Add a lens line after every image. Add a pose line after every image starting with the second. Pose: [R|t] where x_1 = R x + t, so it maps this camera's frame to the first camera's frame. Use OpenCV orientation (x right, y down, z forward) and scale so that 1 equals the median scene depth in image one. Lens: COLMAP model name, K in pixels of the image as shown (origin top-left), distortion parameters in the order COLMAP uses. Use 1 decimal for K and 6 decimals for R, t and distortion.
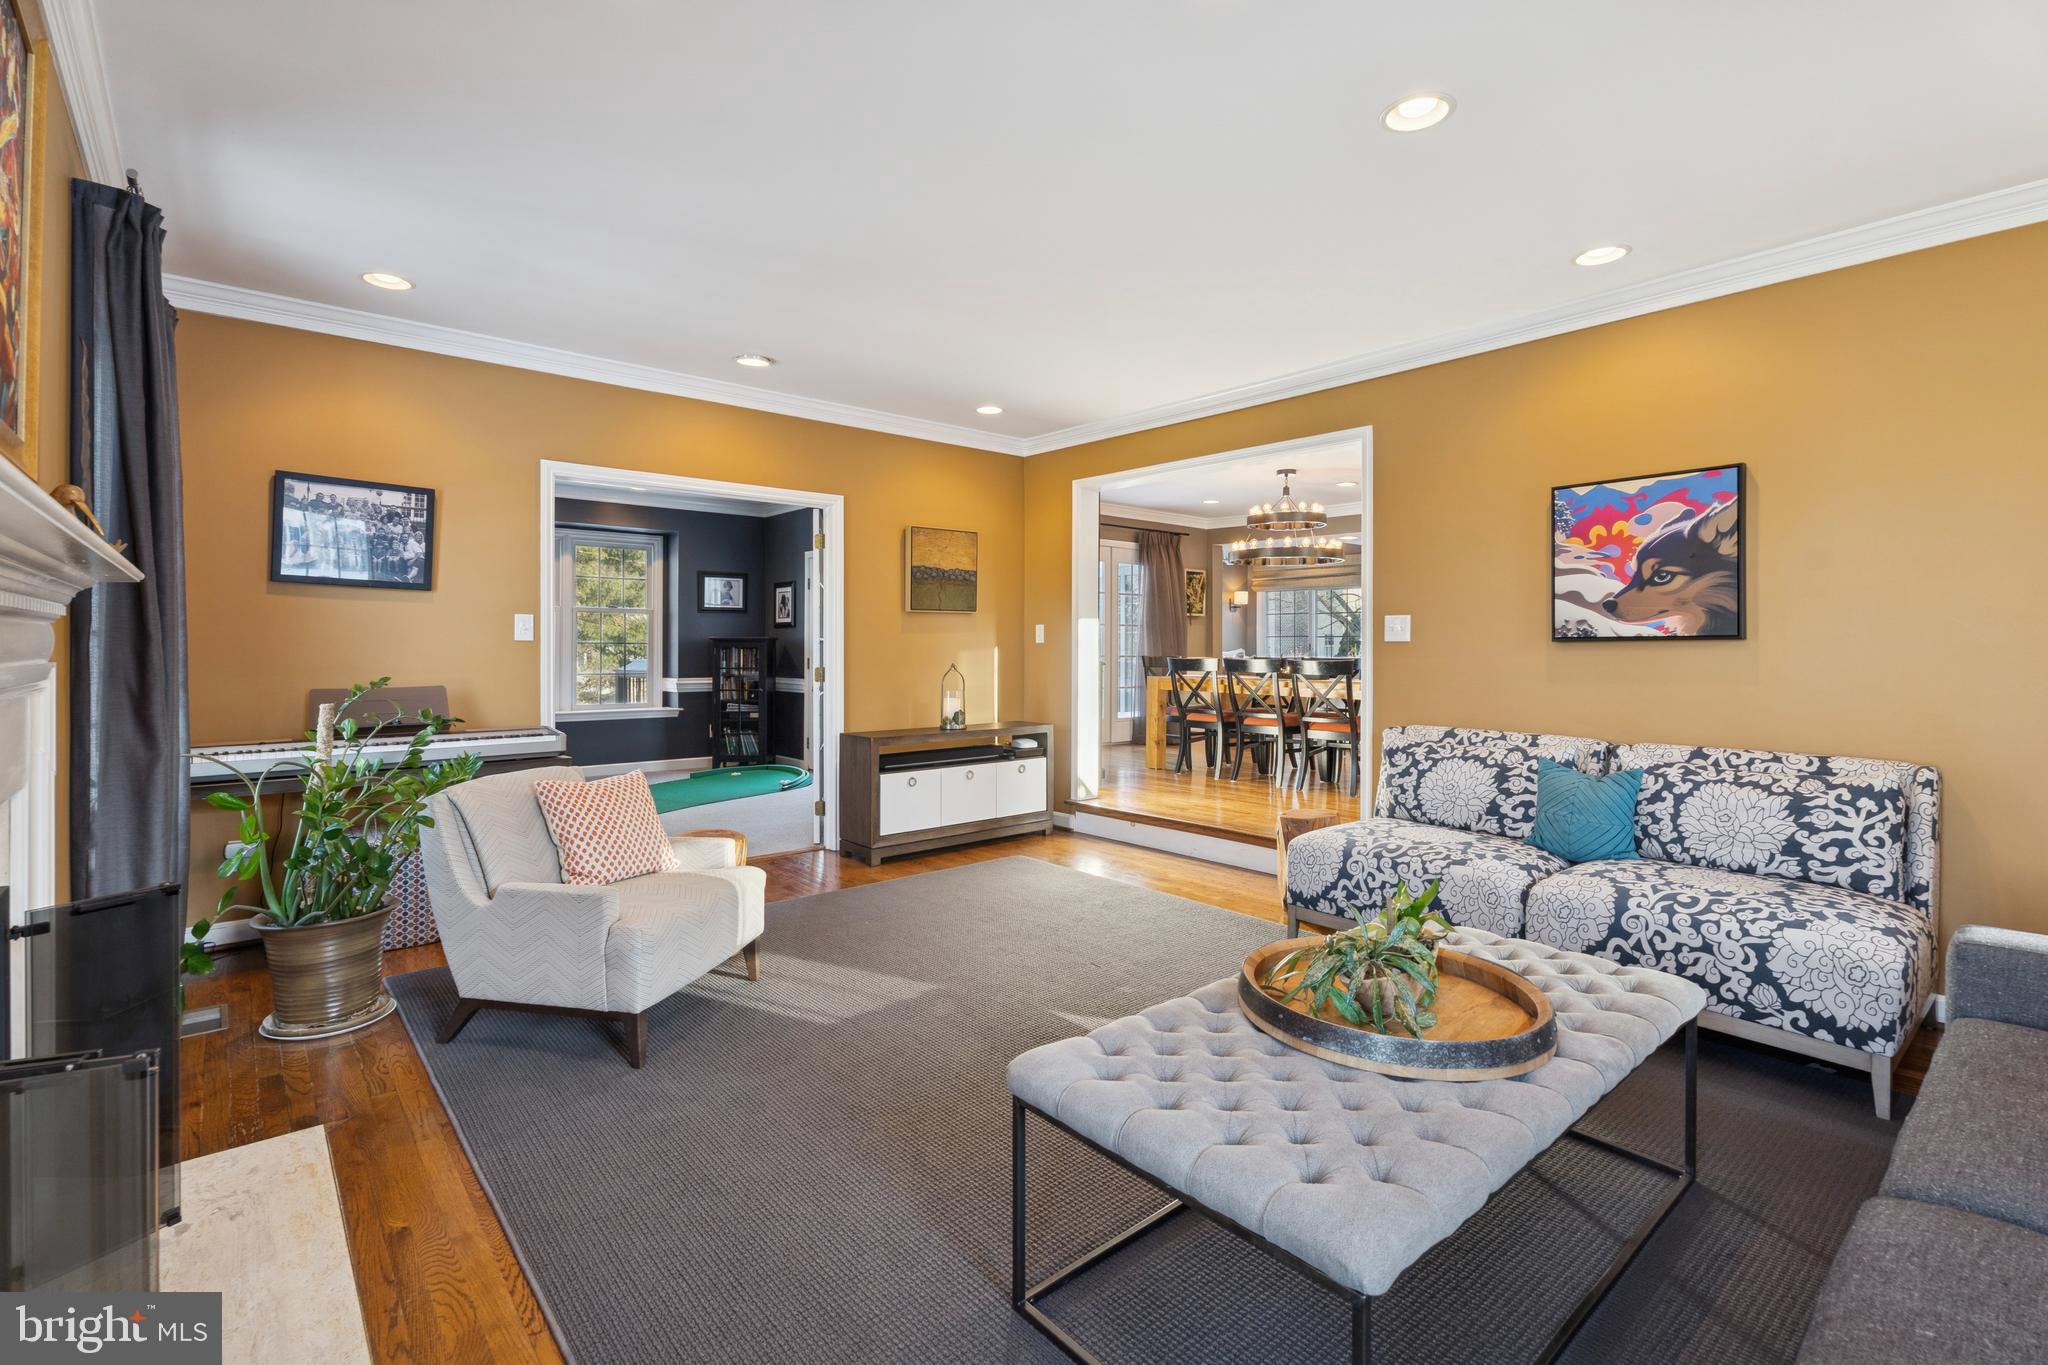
lens RADIAL K [[924.5, 0, 985.4], [0, 924.5, 648.5], [0, 0, 1]] dist [0.002456, -0.000055]
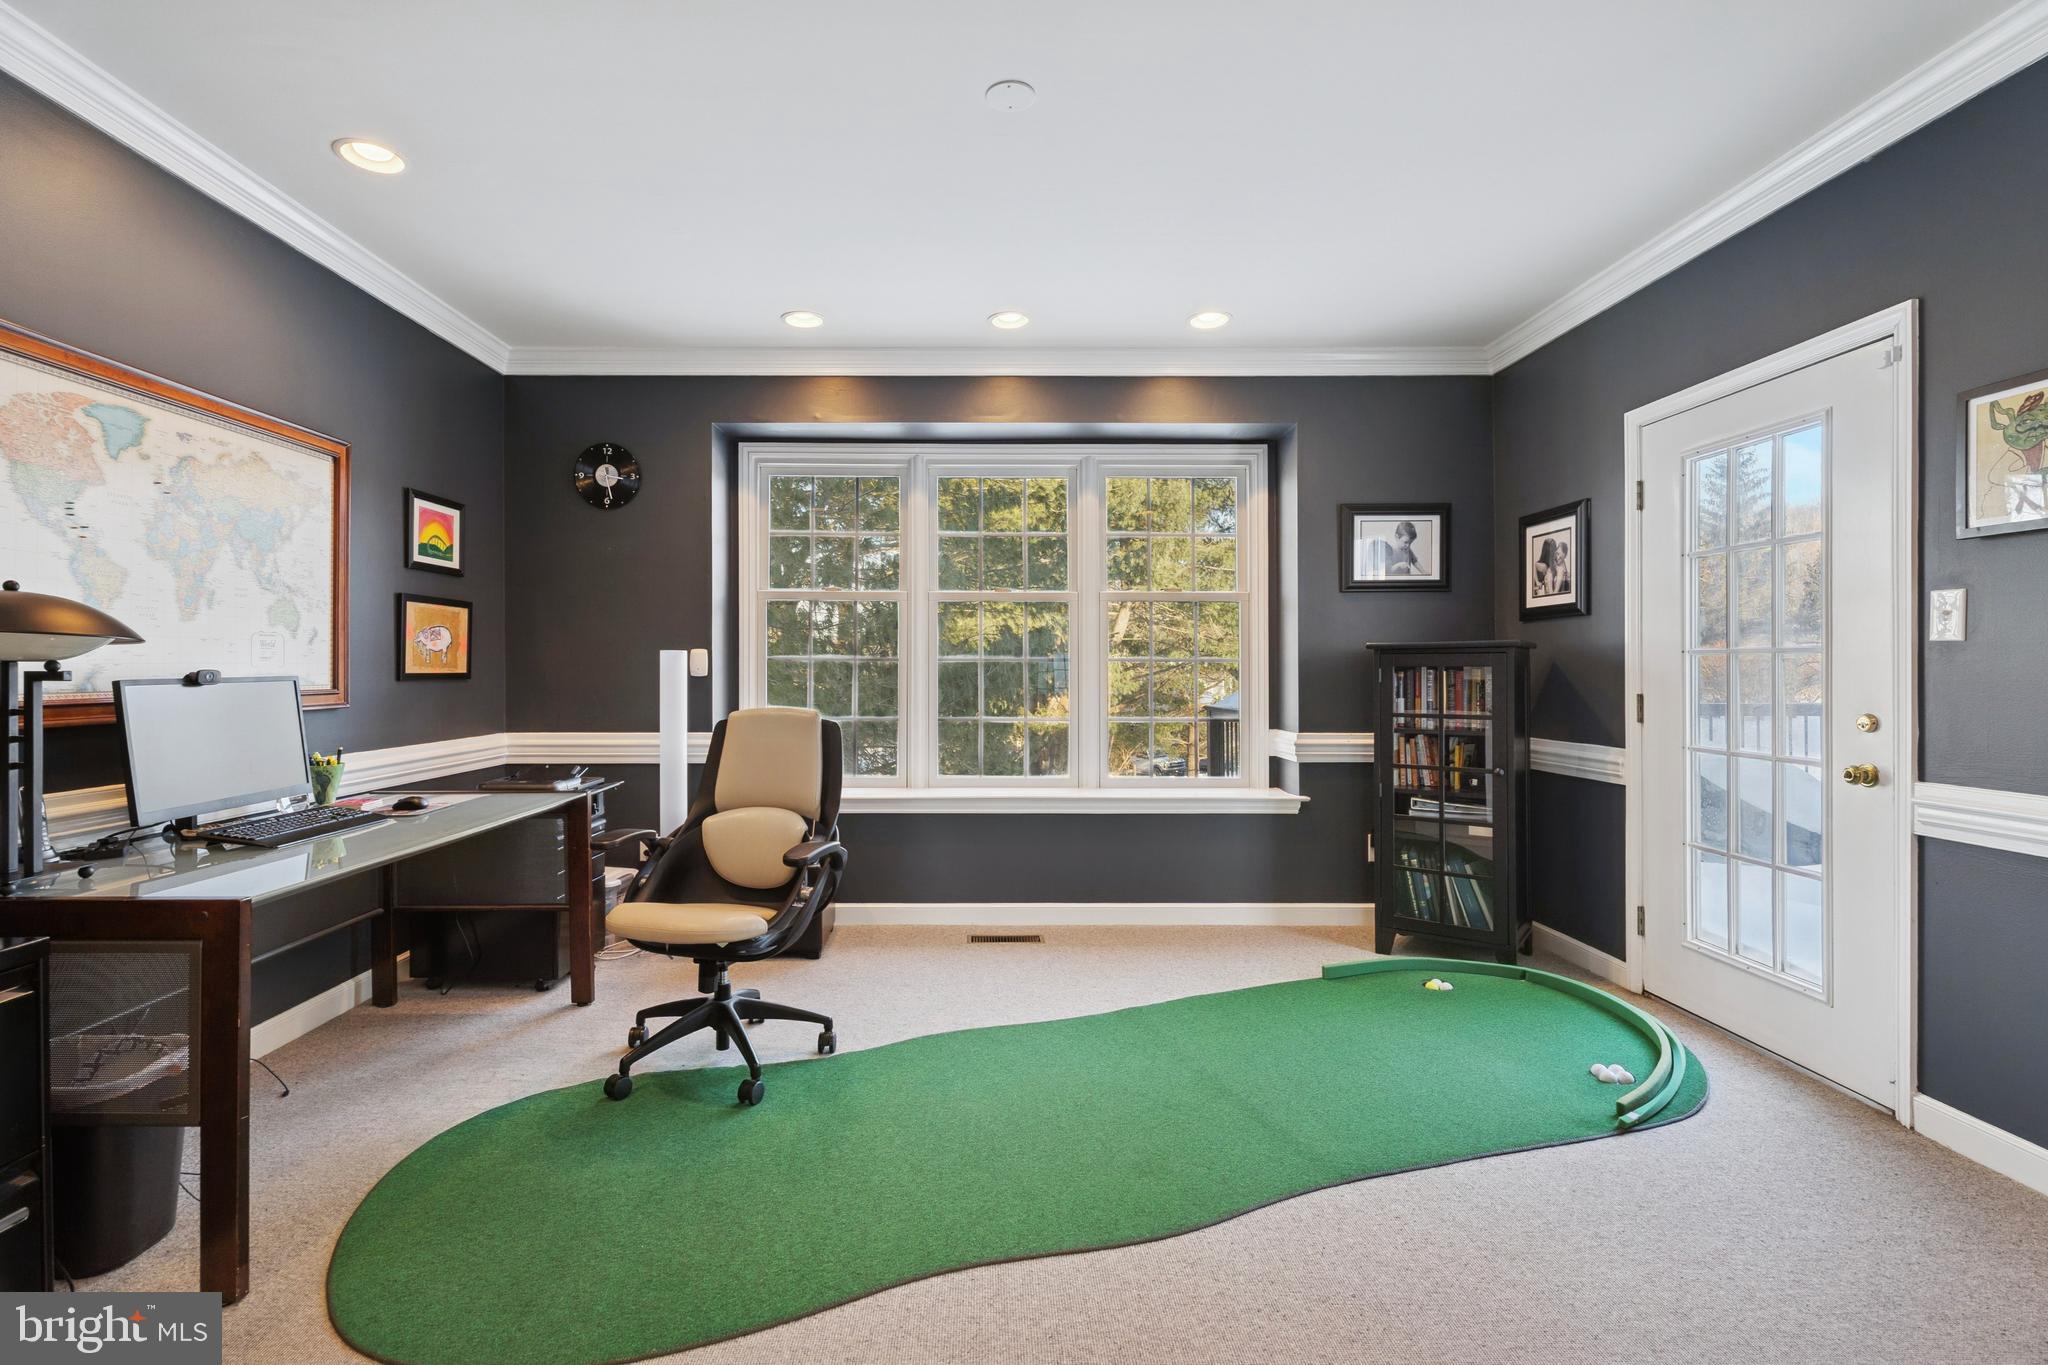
lens RADIAL K [[924.5, 0, 1013.3], [0, 924.5, 669.7], [0, 0, 1]] dist [0.002456, -0.000055]
pose [[0.802549, -0.003714, -0.596575, -0.165306], [0.003699, 0.999992, -0.001249, 0.000088], [0.596575, -0.001204, 0.802556, 0.527503]]
